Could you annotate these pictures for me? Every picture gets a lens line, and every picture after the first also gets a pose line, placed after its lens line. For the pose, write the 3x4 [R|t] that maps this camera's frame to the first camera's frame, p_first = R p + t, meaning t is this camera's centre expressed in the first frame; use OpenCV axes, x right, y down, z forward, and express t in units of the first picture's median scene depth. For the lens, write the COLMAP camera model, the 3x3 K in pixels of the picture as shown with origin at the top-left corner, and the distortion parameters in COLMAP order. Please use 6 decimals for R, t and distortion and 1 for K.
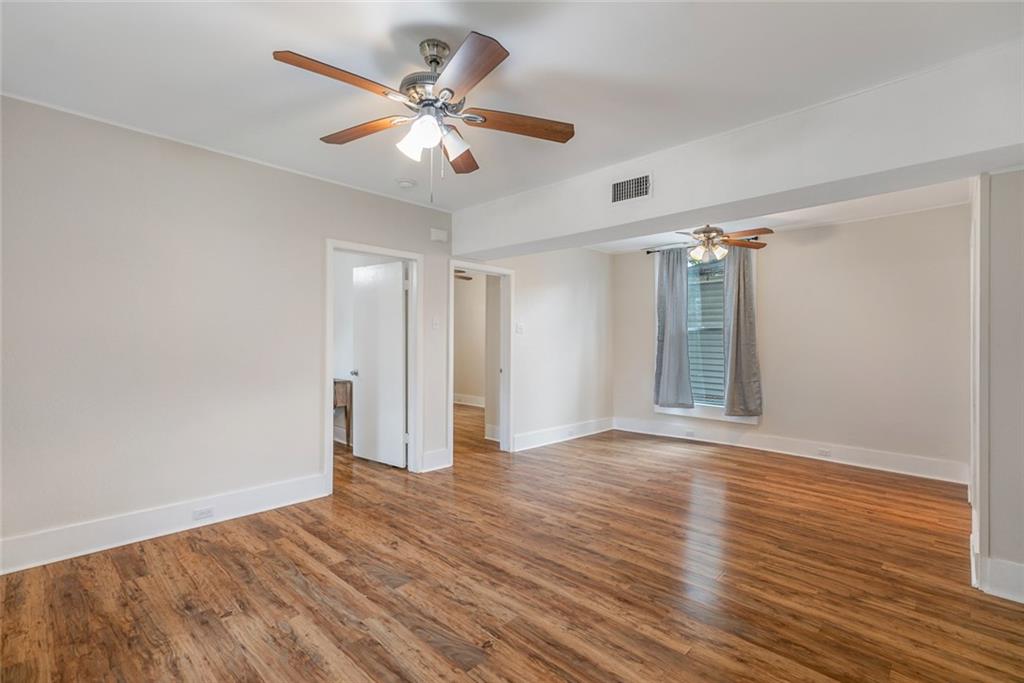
lens RADIAL K [[471.3, 0, 519.6], [0, 471.3, 336.2], [0, 0, 1]] dist [-0.000435, 0.000357]
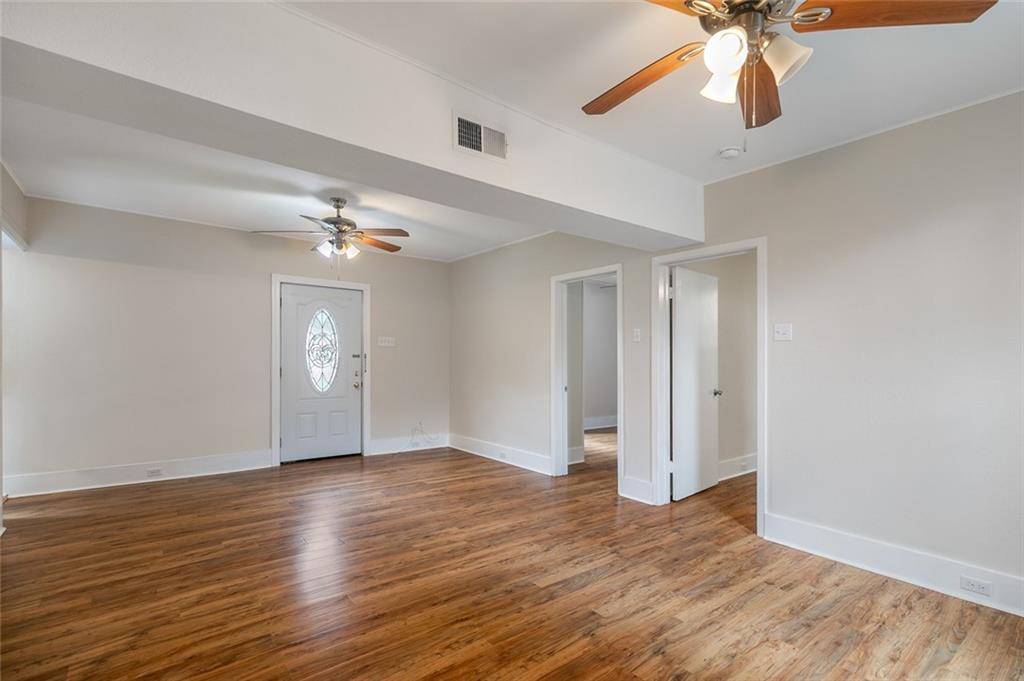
lens RADIAL K [[471.3, 0, 510.6], [0, 471.3, 349.3], [0, 0, 1]] dist [-0.000435, 0.000357]
pose [[-0.134167, -0.025460, -0.990632, 1.287960], [-0.000804, 0.999672, -0.025583, 0.038520], [0.990958, -0.002636, -0.134144, 1.543671]]
